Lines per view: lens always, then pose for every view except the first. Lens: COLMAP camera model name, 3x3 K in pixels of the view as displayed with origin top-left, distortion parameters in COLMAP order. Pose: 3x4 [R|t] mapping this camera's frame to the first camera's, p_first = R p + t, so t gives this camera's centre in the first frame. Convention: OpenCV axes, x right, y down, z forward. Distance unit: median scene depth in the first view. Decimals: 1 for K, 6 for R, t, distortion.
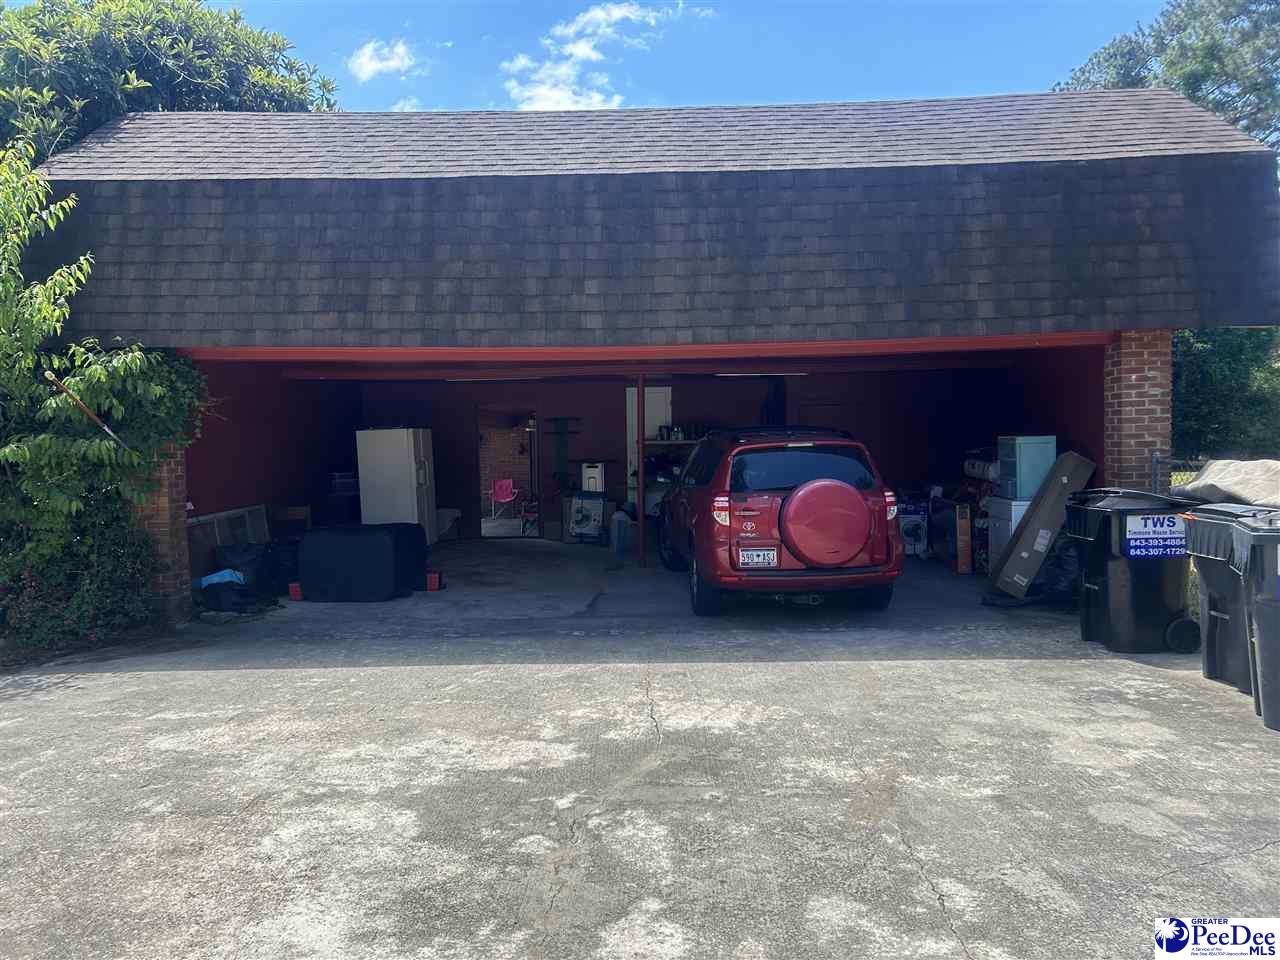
lens RADIAL K [[965.1, 0, 634.8], [0, 965.1, 484.4], [0, 0, 1]] dist [0.056568, -0.059203]
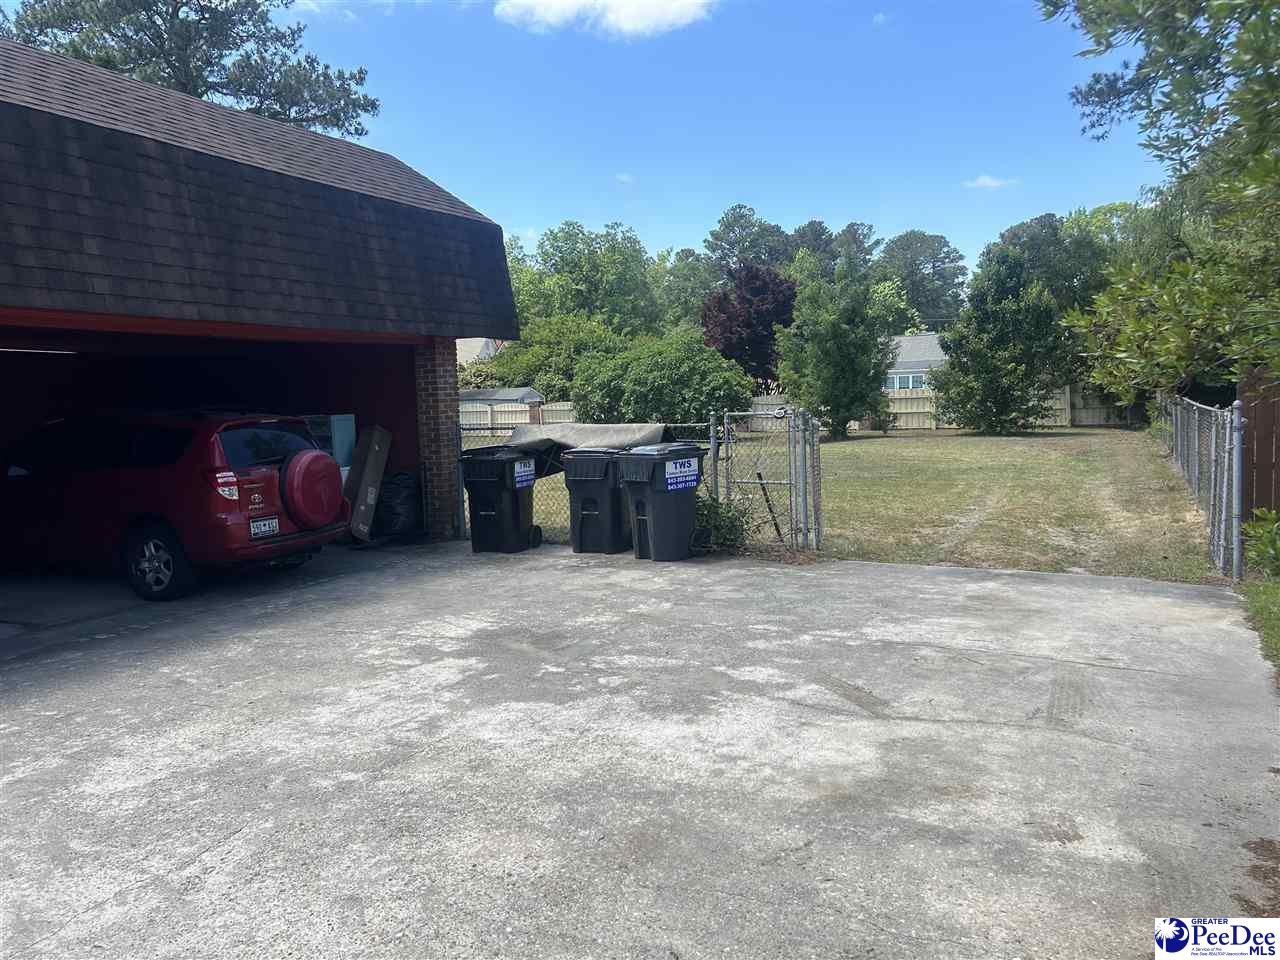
lens RADIAL K [[965.1, 0, 639.5], [0, 965.1, 479.2], [0, 0, 1]] dist [0.056568, -0.059203]
pose [[0.415976, -0.070358, 0.906650, -1.105217], [0.074601, 0.996282, 0.043087, 0.014243], [-0.906310, 0.049713, 0.419678, 0.287086]]
